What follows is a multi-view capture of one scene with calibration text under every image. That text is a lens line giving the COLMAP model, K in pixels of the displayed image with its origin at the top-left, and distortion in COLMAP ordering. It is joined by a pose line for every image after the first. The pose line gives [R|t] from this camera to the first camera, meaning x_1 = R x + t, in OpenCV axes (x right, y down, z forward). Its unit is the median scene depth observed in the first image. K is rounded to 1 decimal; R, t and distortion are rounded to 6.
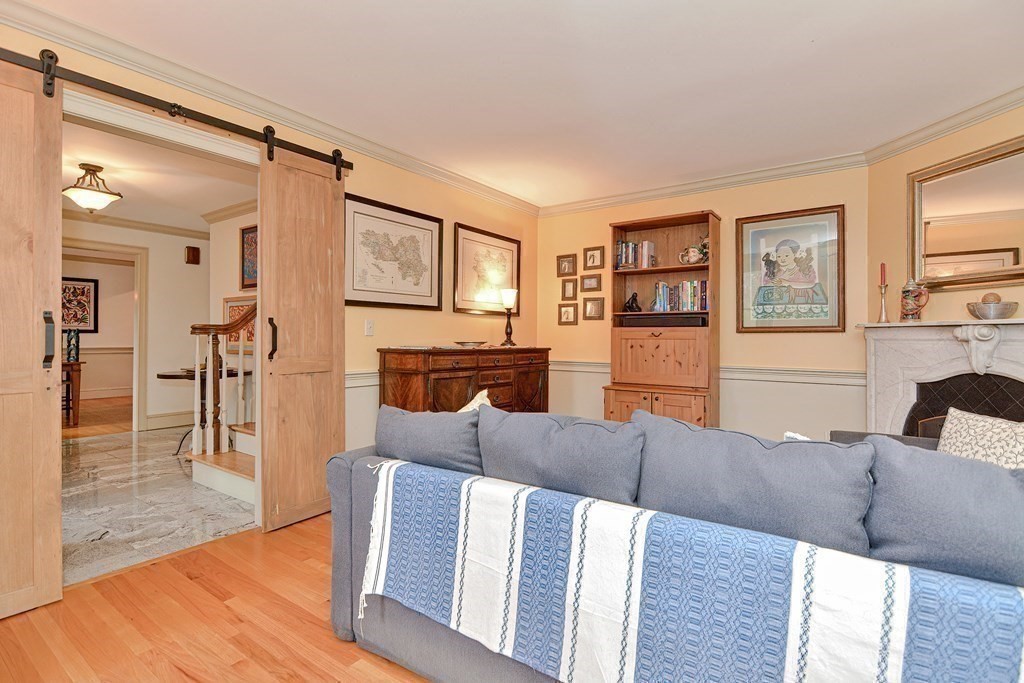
lens RADIAL K [[505.5, 0, 493.3], [0, 505.5, 338.1], [0, 0, 1]] dist [-0.000553, -0.000268]
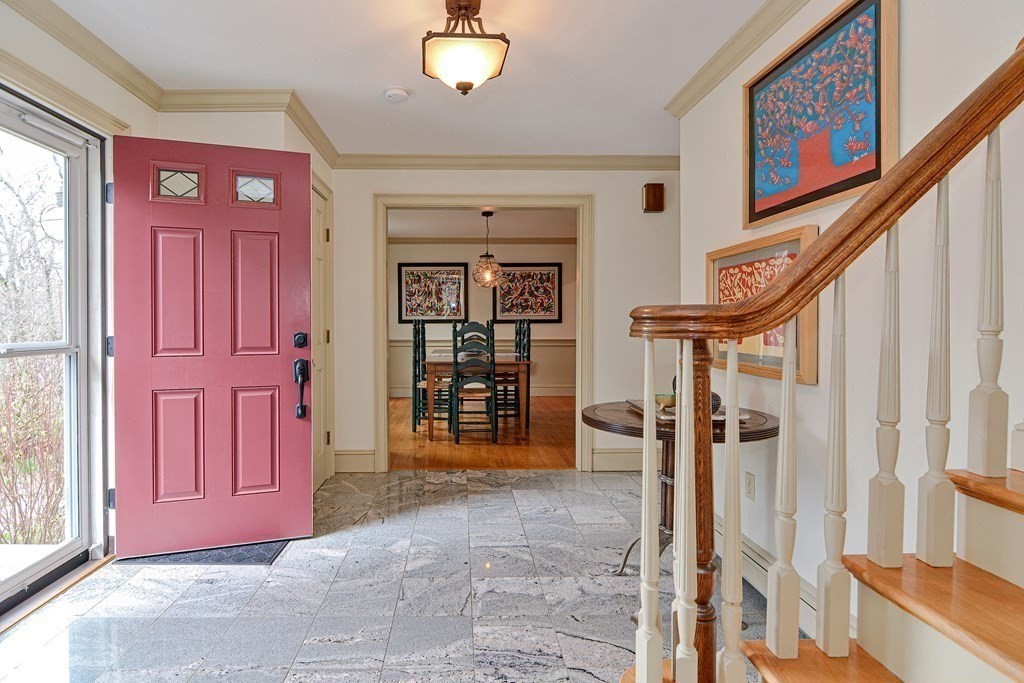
lens RADIAL K [[505.5, 0, 493.3], [0, 505.5, 338.1], [0, 0, 1]] dist [-0.000553, -0.000268]
pose [[0.651687, 0.014048, -0.758358, -0.274139], [0.008129, 0.999642, 0.025503, -0.010385], [0.758445, -0.022785, 0.651339, 0.484615]]
